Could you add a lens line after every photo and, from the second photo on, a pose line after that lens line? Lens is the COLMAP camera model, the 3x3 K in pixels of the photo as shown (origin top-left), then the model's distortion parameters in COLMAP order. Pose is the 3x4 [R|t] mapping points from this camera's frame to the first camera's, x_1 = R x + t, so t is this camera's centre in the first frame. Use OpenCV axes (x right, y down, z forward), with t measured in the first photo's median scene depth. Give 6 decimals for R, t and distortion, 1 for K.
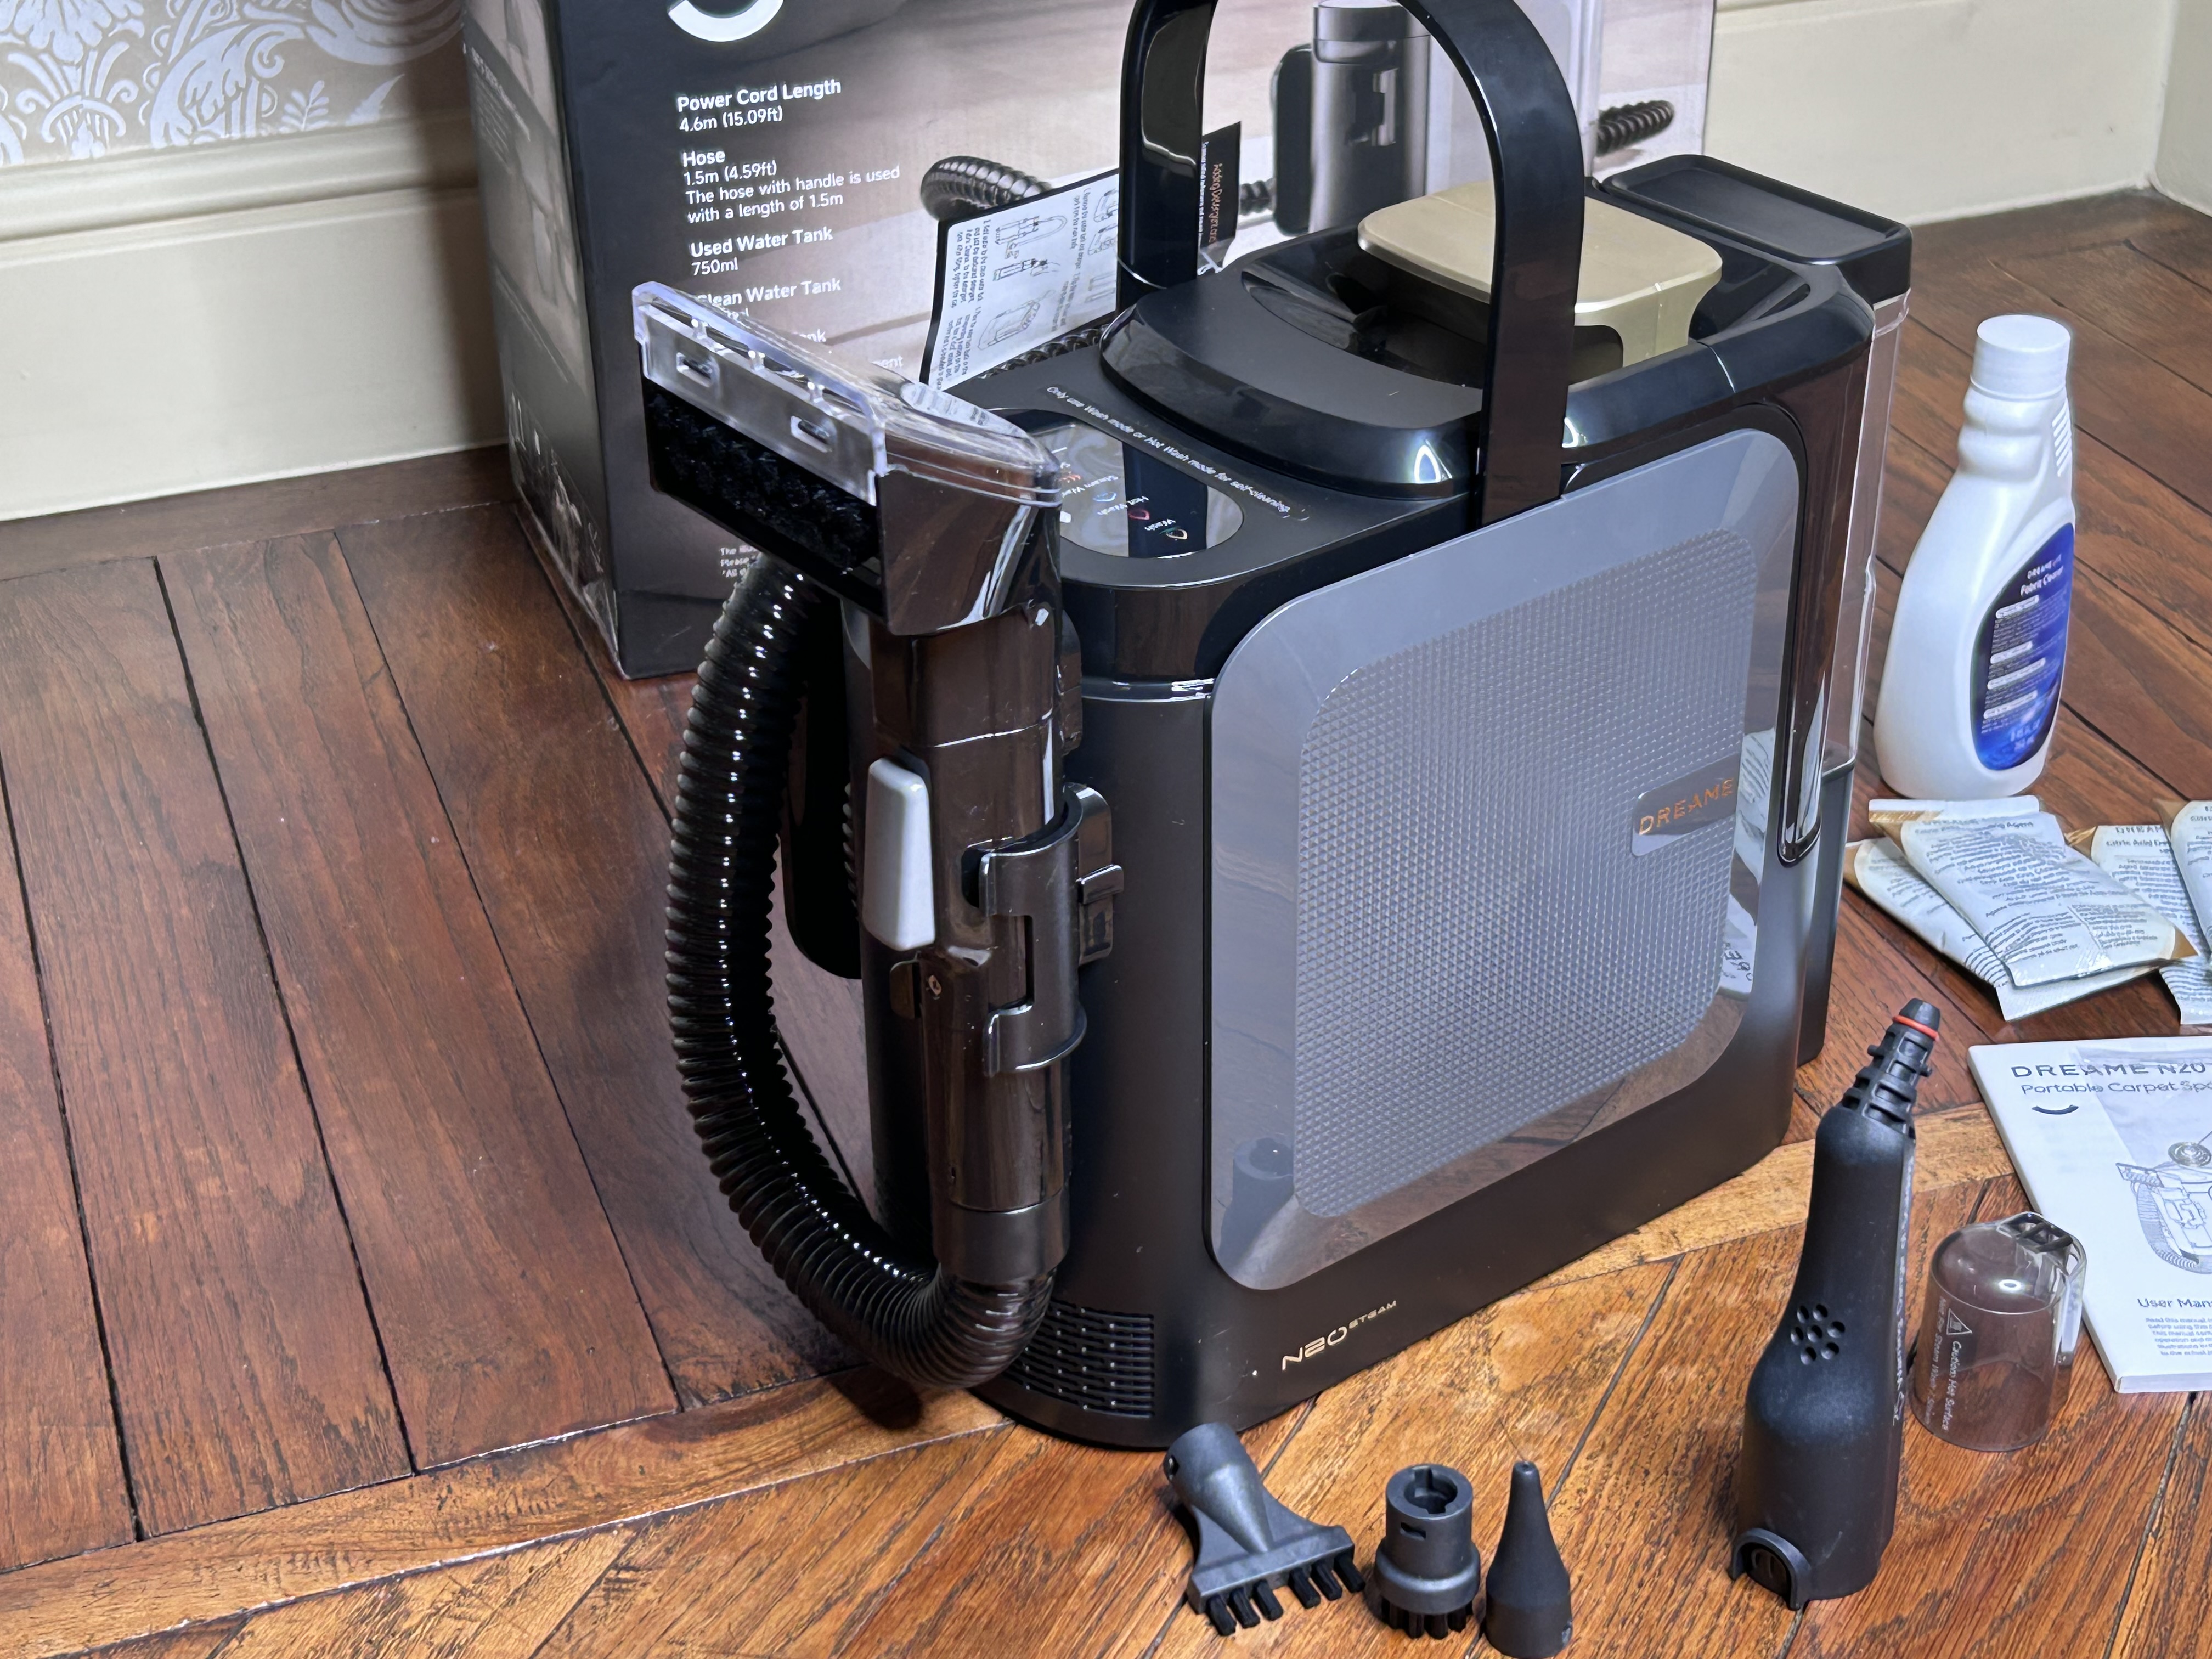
lens RADIAL K [[3510.6, 0, 1116.9], [0, 3510.6, 915.5], [0, 0, 1]] dist [0.055774, 0.000000]
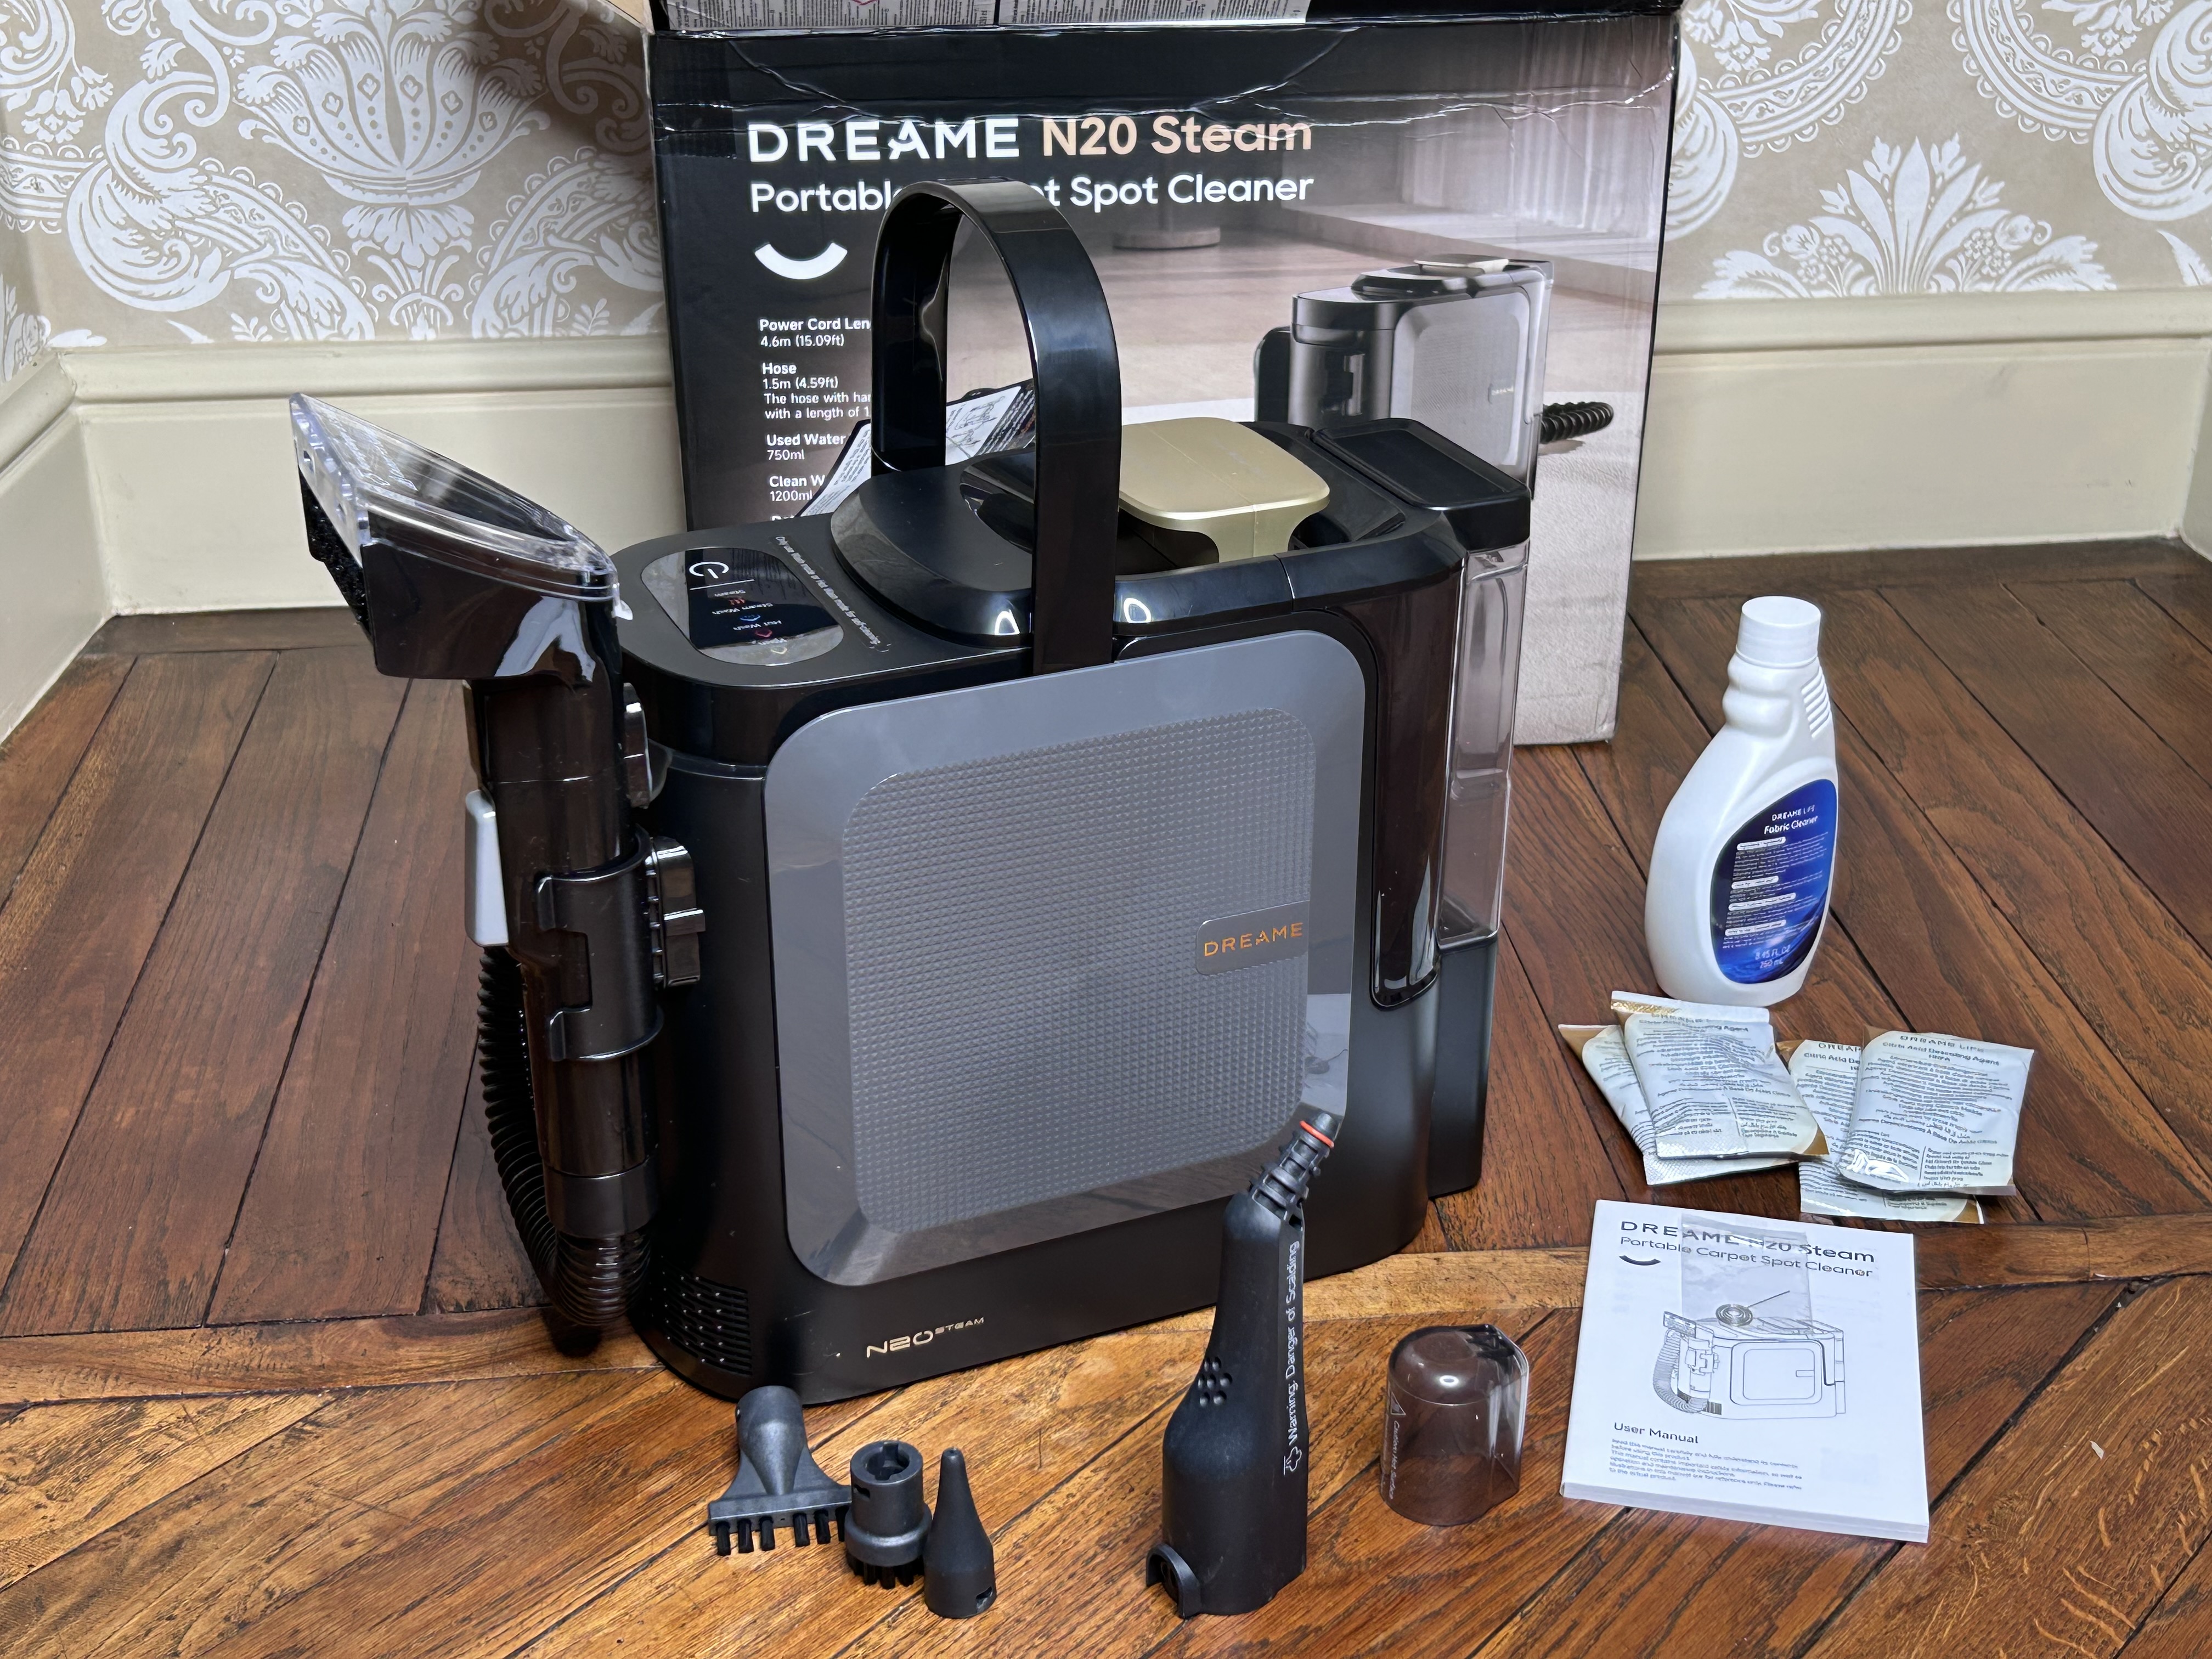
lens RADIAL K [[2894.7, 0, 1087.5], [0, 2894.7, 859.0], [0, 0, 1]] dist [0.042969, 0.000000]
pose [[0.967678, 0.126955, -0.217902, 0.253190], [-0.143326, 0.987795, -0.060981, 0.007953], [0.207501, 0.090241, 0.974064, 0.021394]]
